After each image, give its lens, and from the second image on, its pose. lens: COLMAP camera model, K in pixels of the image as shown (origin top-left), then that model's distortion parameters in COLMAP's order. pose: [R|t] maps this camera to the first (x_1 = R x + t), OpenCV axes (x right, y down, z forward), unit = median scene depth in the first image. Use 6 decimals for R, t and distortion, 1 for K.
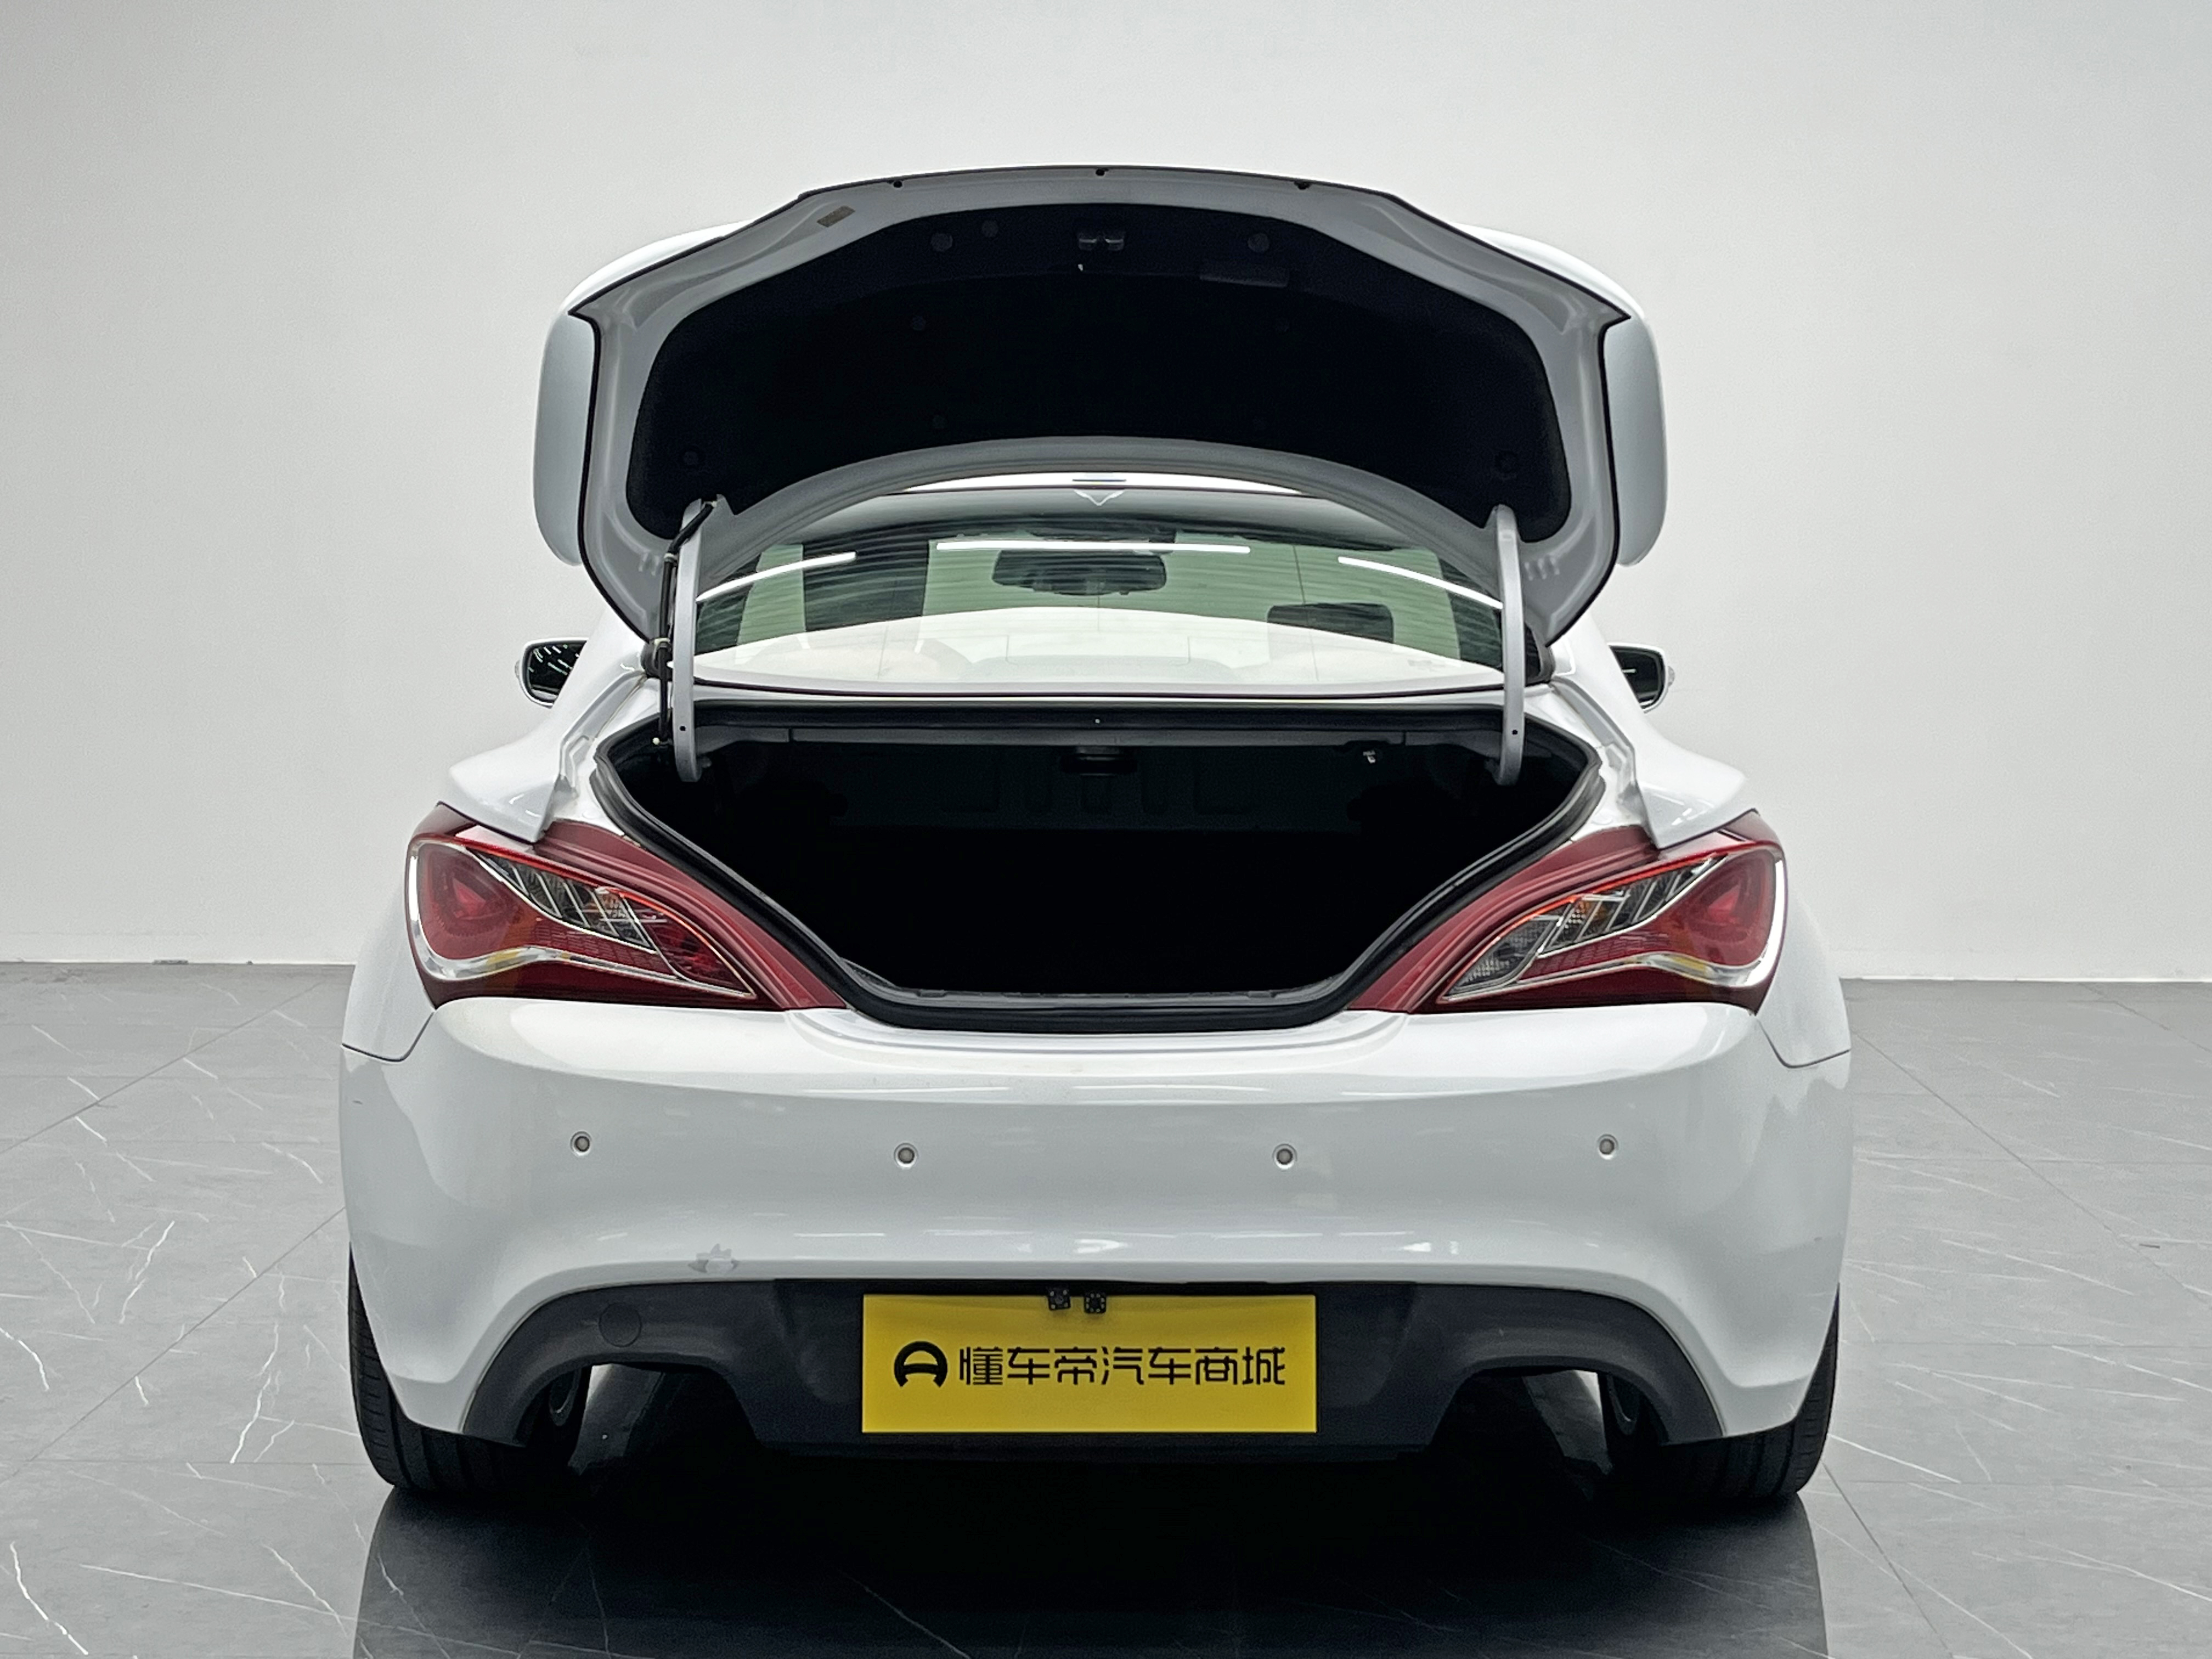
lens RADIAL K [[3497.7, 0, 1106.0], [0, 3497.7, 829.5], [0, 0, 1]] dist [0.074142, -0.005393]
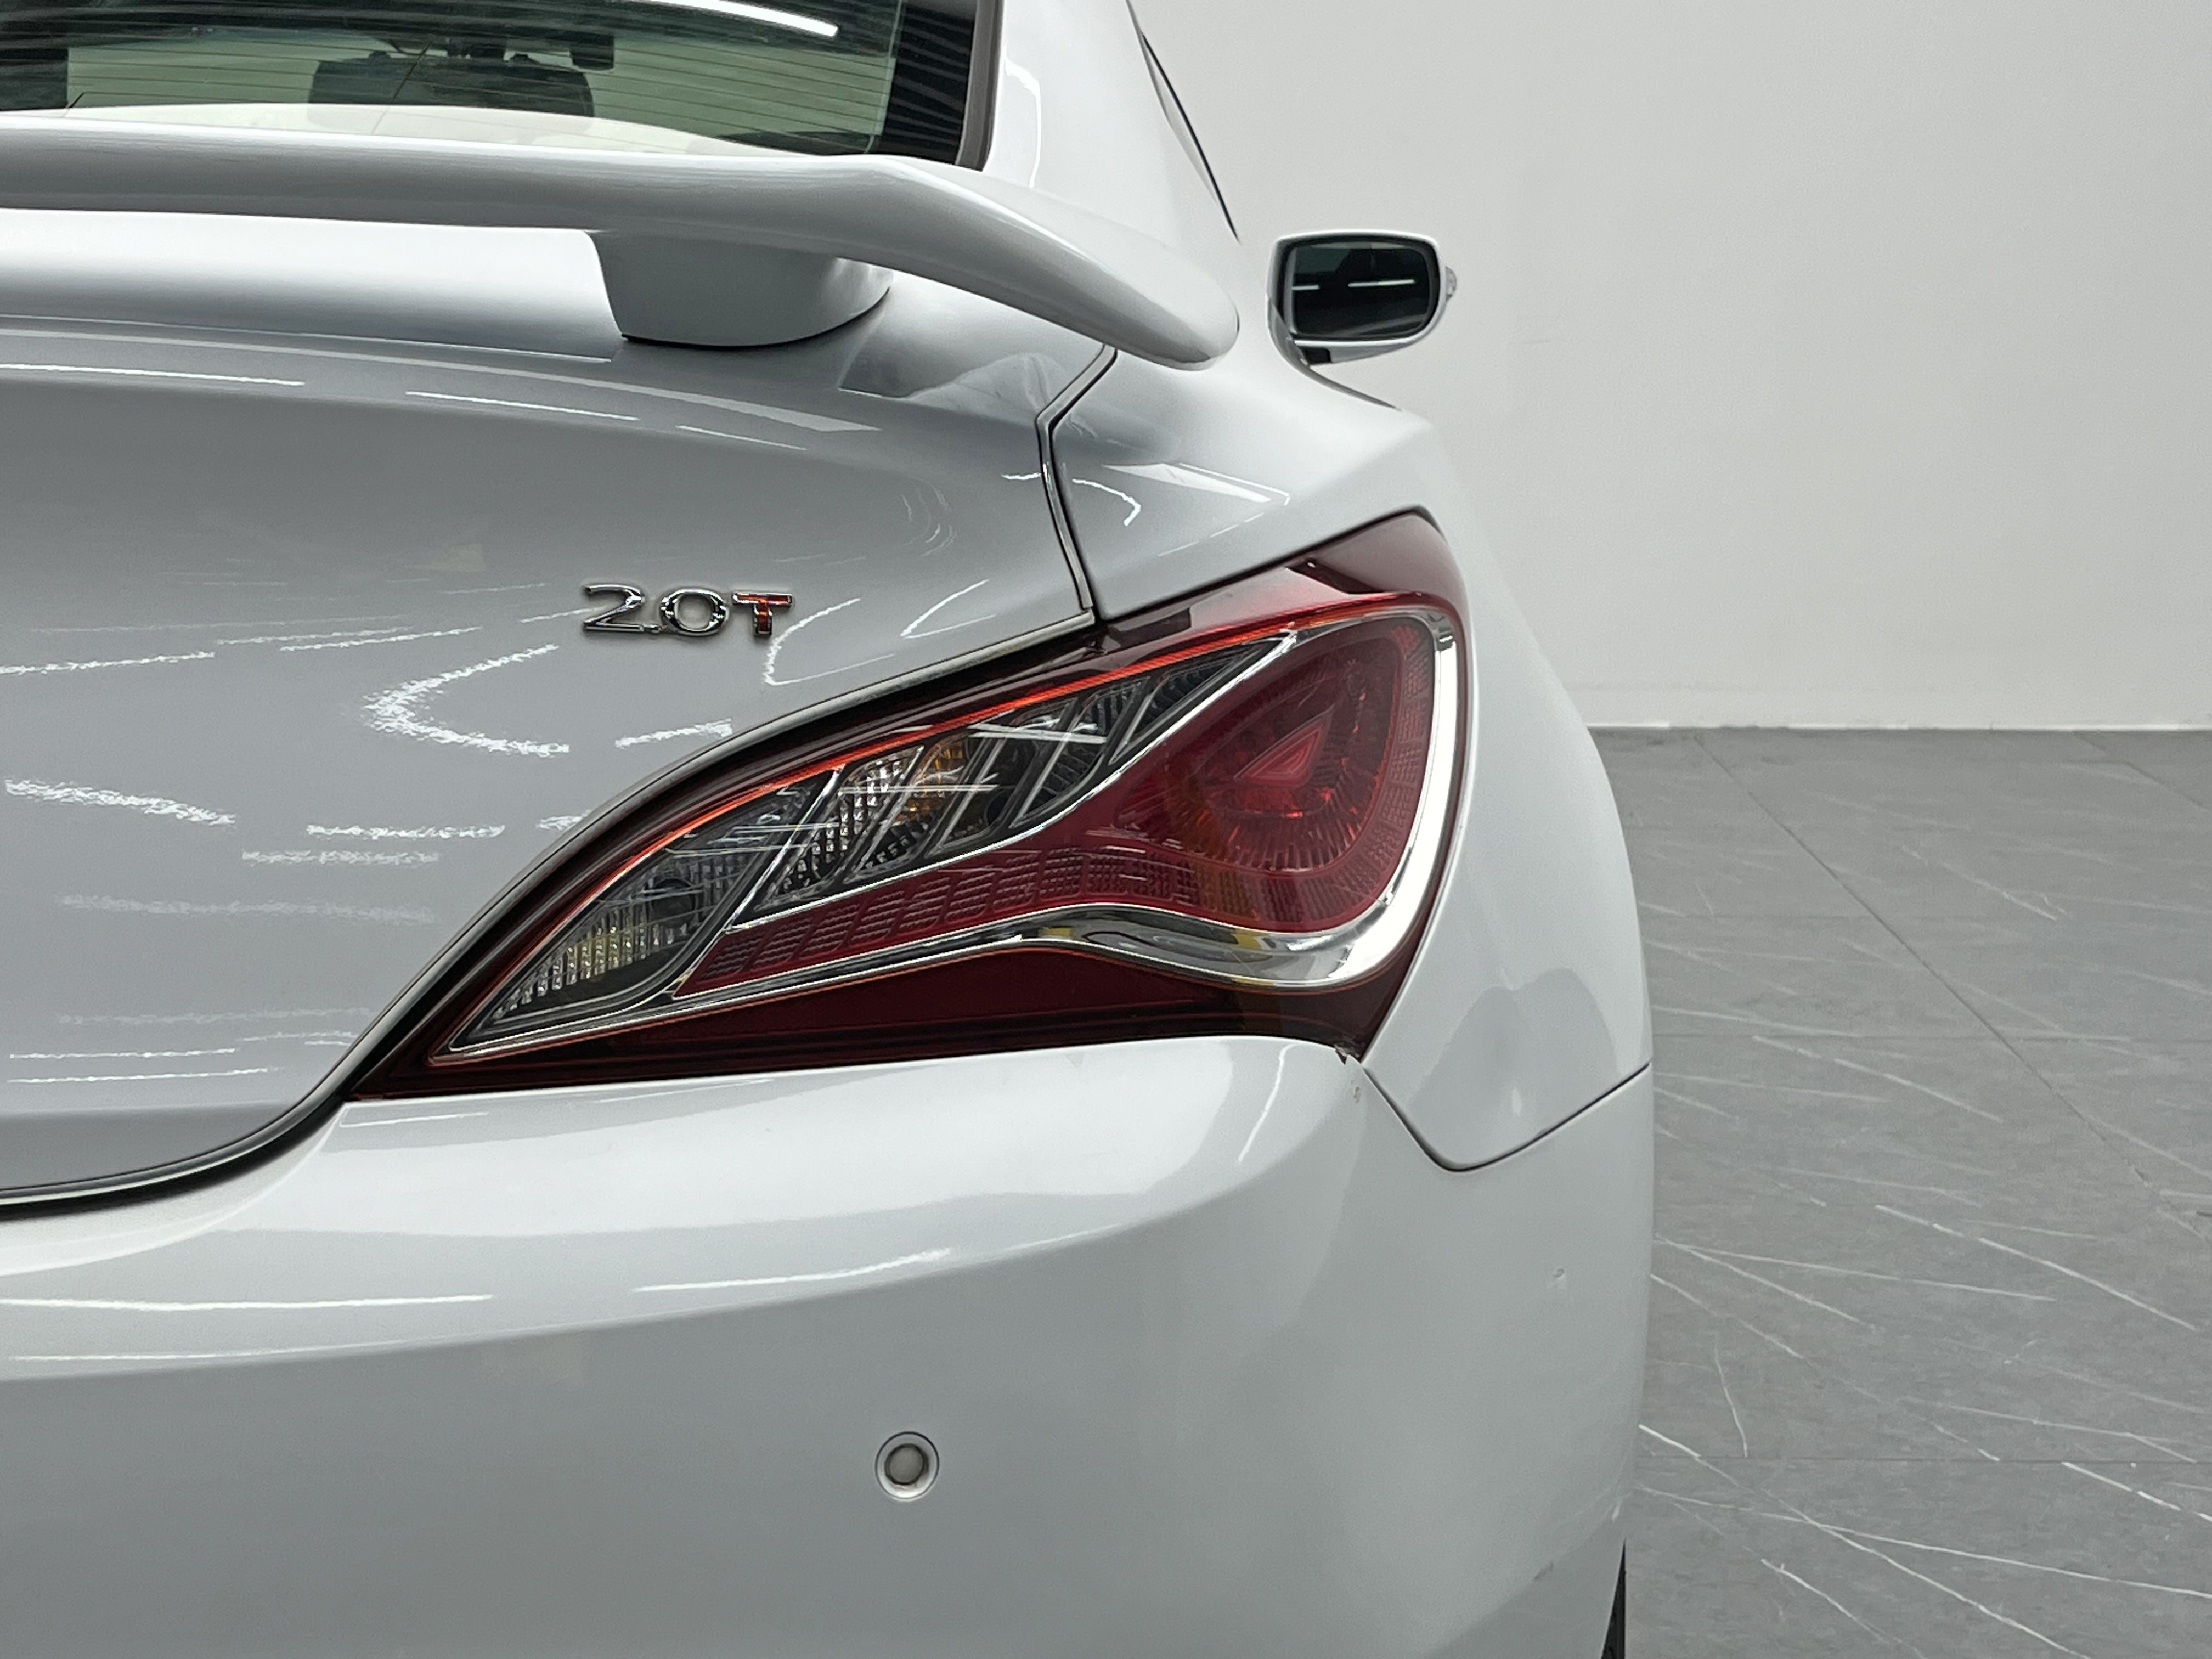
lens RADIAL K [[3497.7, 0, 1106.0], [0, 3497.7, 829.5], [0, 0, 1]] dist [0.074142, -0.005393]
pose [[0.999945, -0.002546, 0.010147, 0.154861], [0.001642, 0.996106, 0.088152, -0.005011], [-0.010332, -0.088130, 0.996055, 0.630750]]
